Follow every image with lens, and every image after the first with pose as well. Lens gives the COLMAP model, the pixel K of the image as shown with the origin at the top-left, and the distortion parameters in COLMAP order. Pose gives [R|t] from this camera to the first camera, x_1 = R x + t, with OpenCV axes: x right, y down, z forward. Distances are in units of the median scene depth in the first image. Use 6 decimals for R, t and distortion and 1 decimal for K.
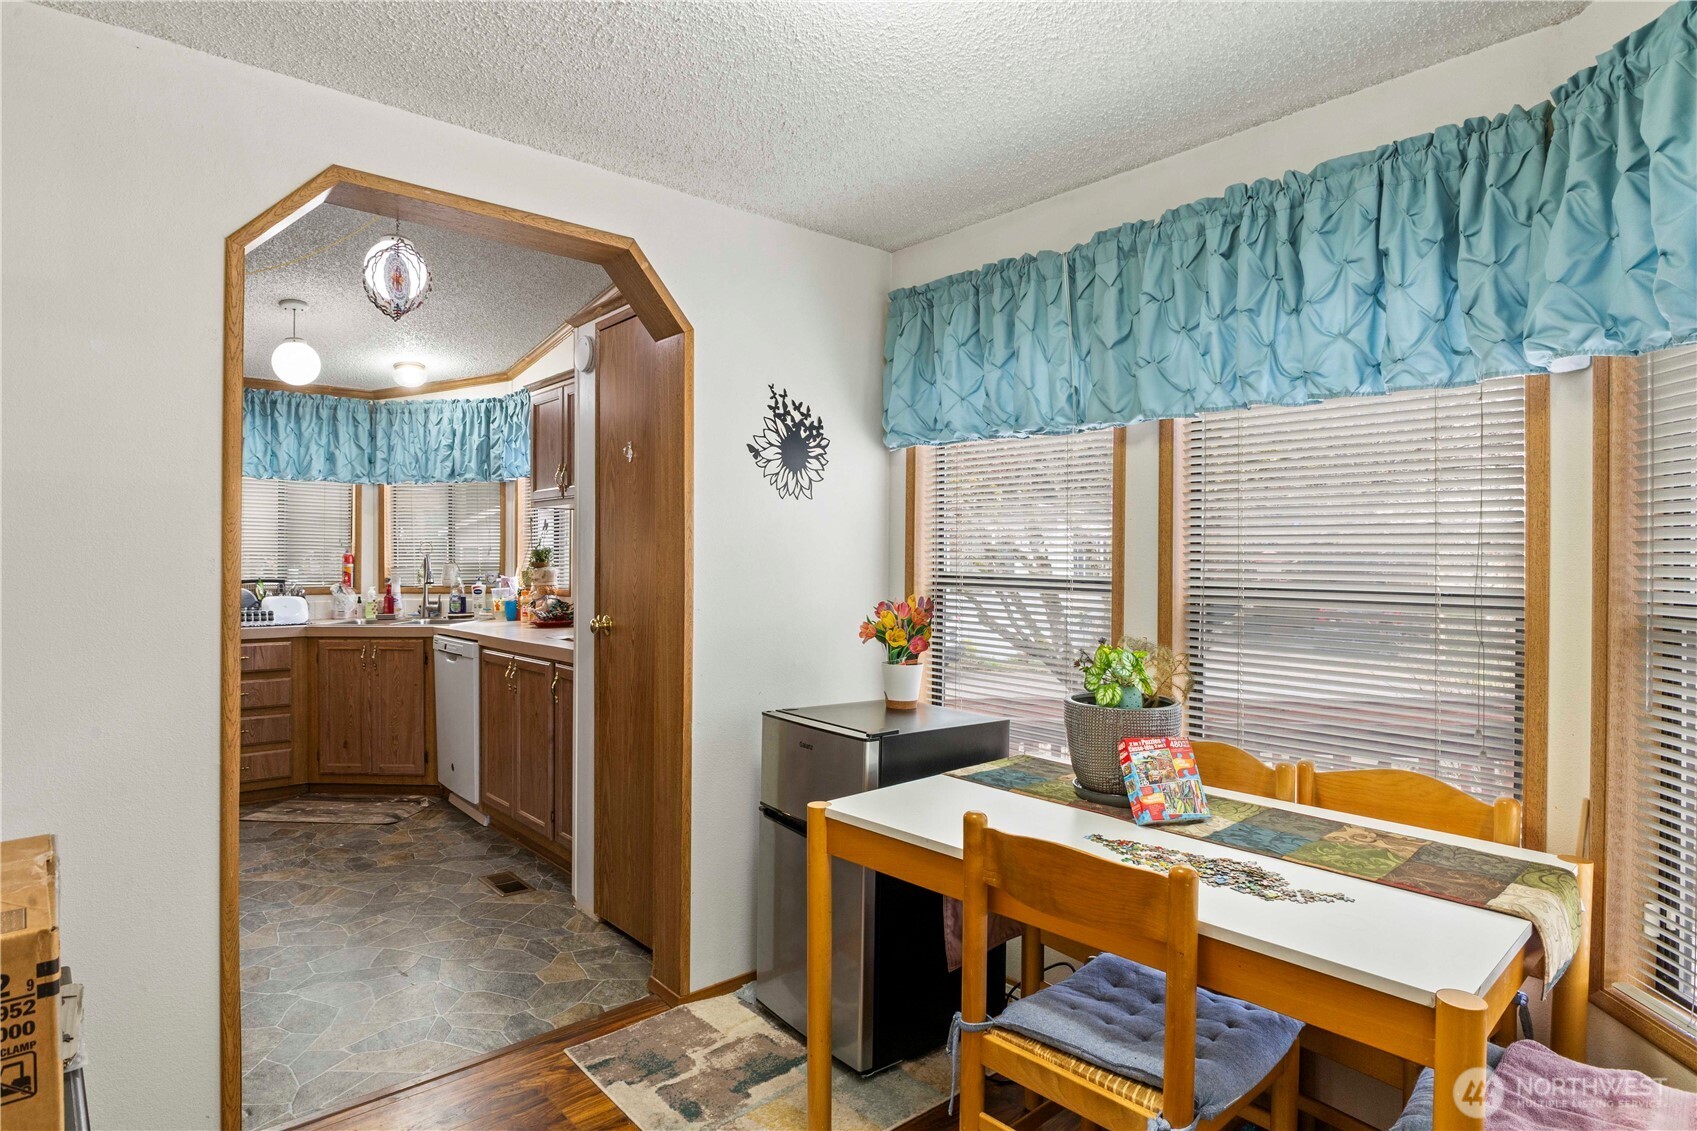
lens RADIAL K [[938.2, 0, 840.5], [0, 938.2, 560.5], [0, 0, 1]] dist [-0.022108, 0.000717]
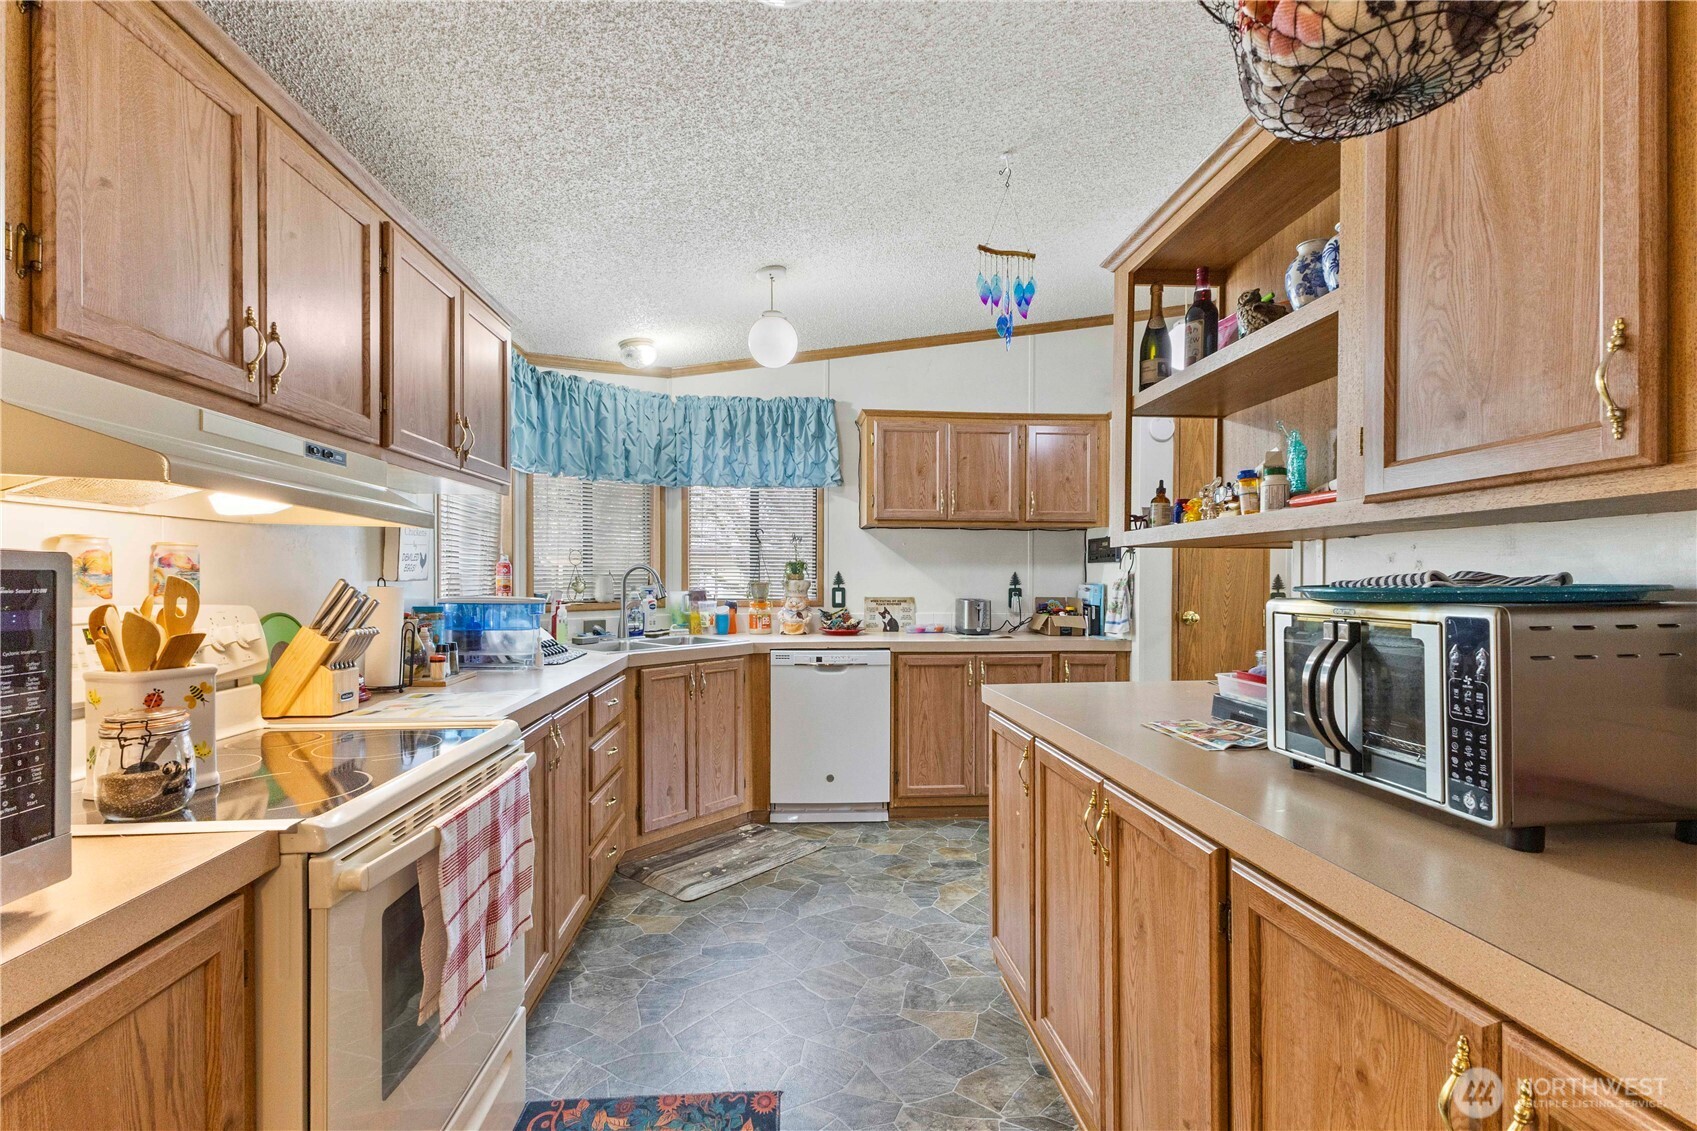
lens RADIAL K [[743.5, 0, 862.6], [0, 743.5, 577.1], [0, 0, 1]] dist [0.007381, -0.001084]
pose [[0.594274, 0.000039, 0.804263, -0.874746], [-0.001610, 0.999998, 0.001140, 0.003511], [-0.804261, -0.001972, 0.594273, 0.417331]]
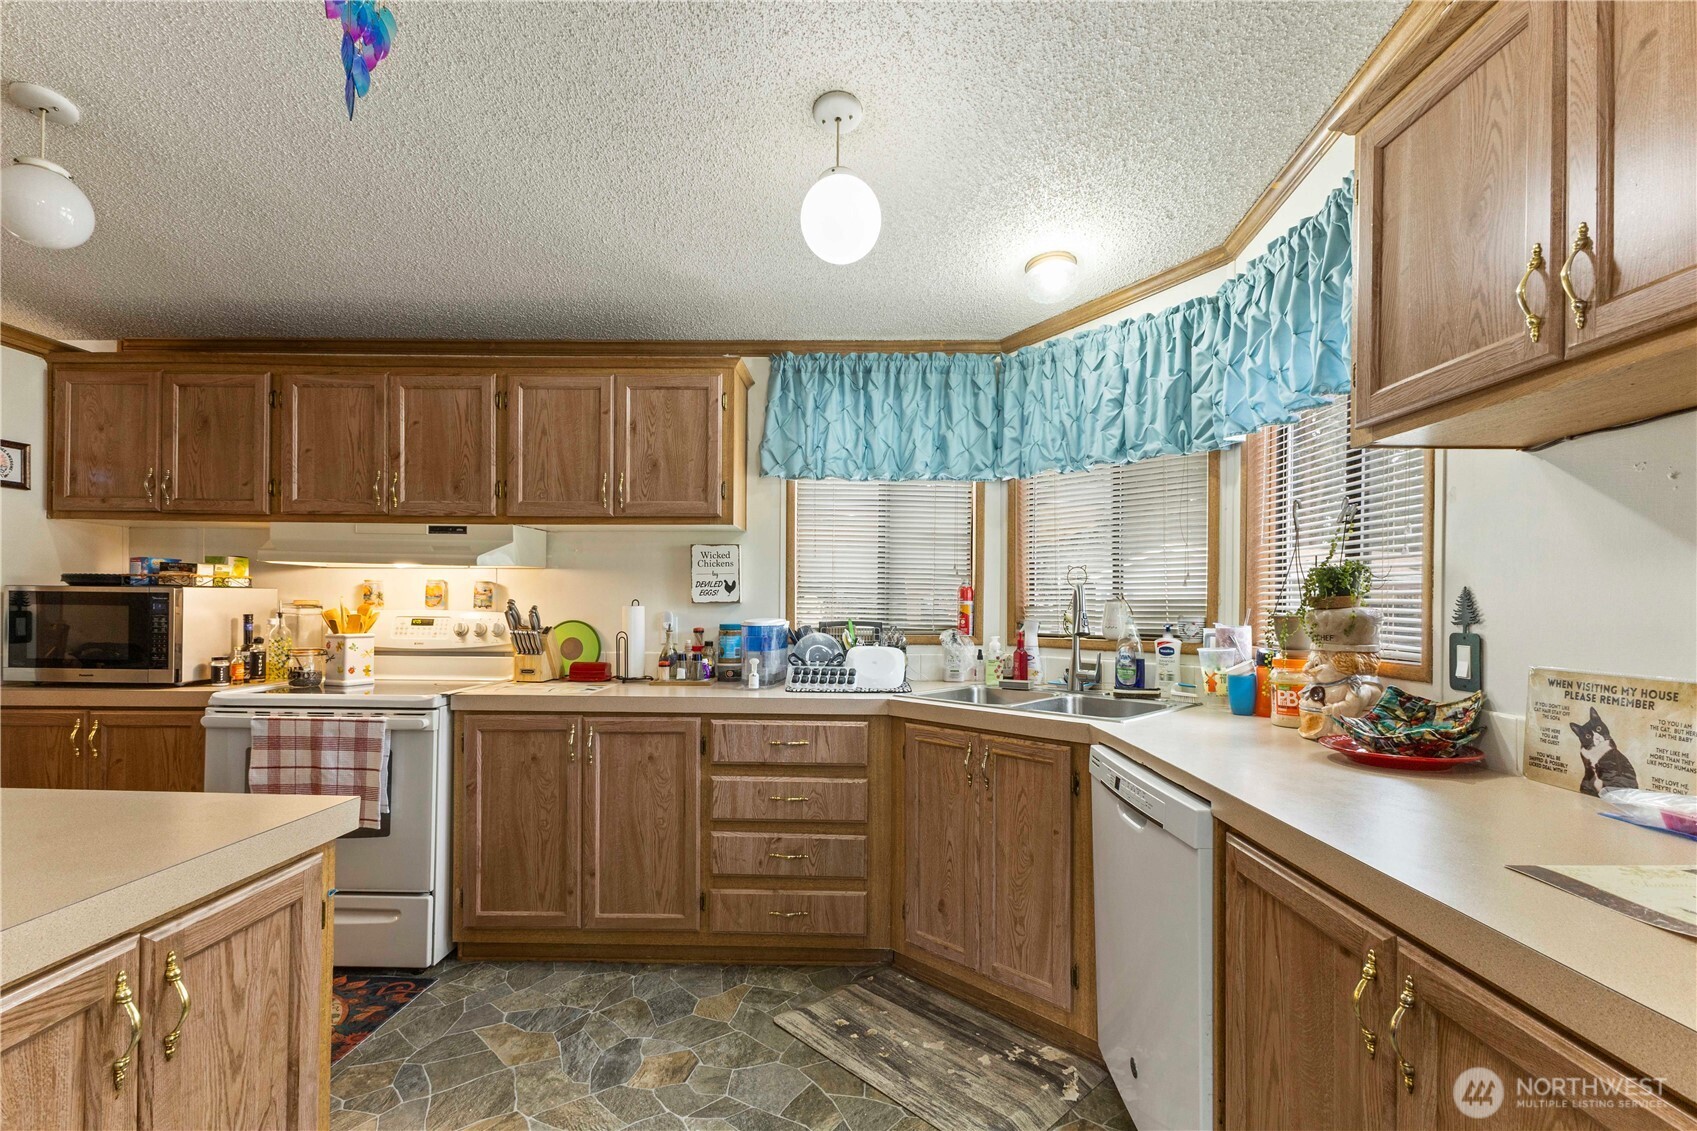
lens RADIAL K [[743.5, 0, 830.2], [0, 743.5, 599.2], [0, 0, 1]] dist [0.007381, -0.001084]
pose [[0.739813, 0.002080, -0.672810, -0.241690], [-0.006914, 0.999966, -0.004511, 0.005693], [0.672777, 0.007989, 0.739802, 0.544932]]
